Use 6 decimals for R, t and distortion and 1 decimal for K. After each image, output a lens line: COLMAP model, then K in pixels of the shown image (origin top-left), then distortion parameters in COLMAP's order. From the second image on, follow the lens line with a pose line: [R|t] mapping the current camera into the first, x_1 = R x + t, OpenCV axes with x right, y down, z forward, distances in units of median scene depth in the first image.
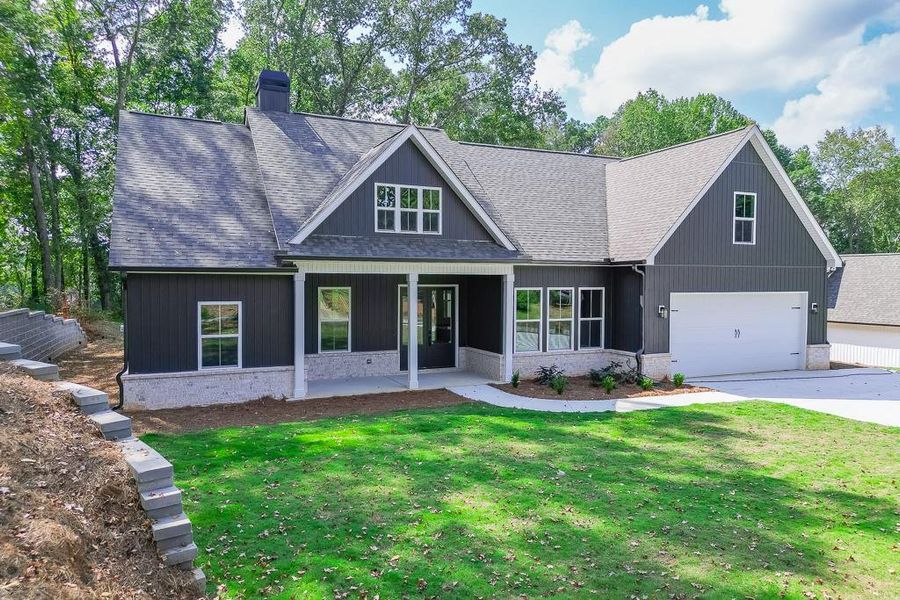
lens RADIAL K [[631.3, 0, 449.7], [0, 631.3, 301.0], [0, 0, 1]] dist [0.030812, -0.001823]
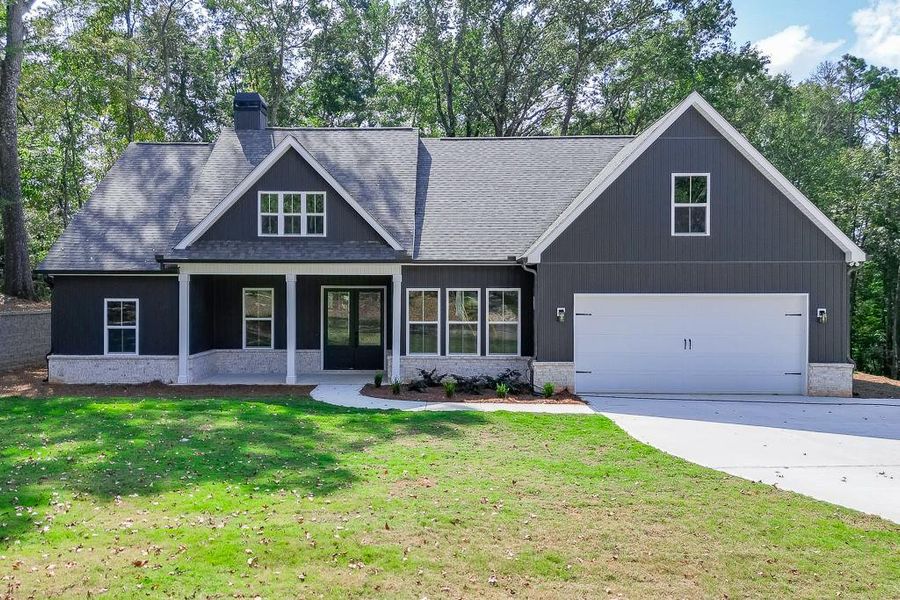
lens RADIAL K [[756.5, 0, 450.0], [0, 756.5, 302.6], [0, 0, 1]] dist [0.071605, -0.001169]
pose [[0.898899, 0.004542, -0.438132, 0.734498], [-0.013525, 0.999757, -0.017383, 0.022652], [0.437947, 0.021551, 0.898742, -0.029874]]
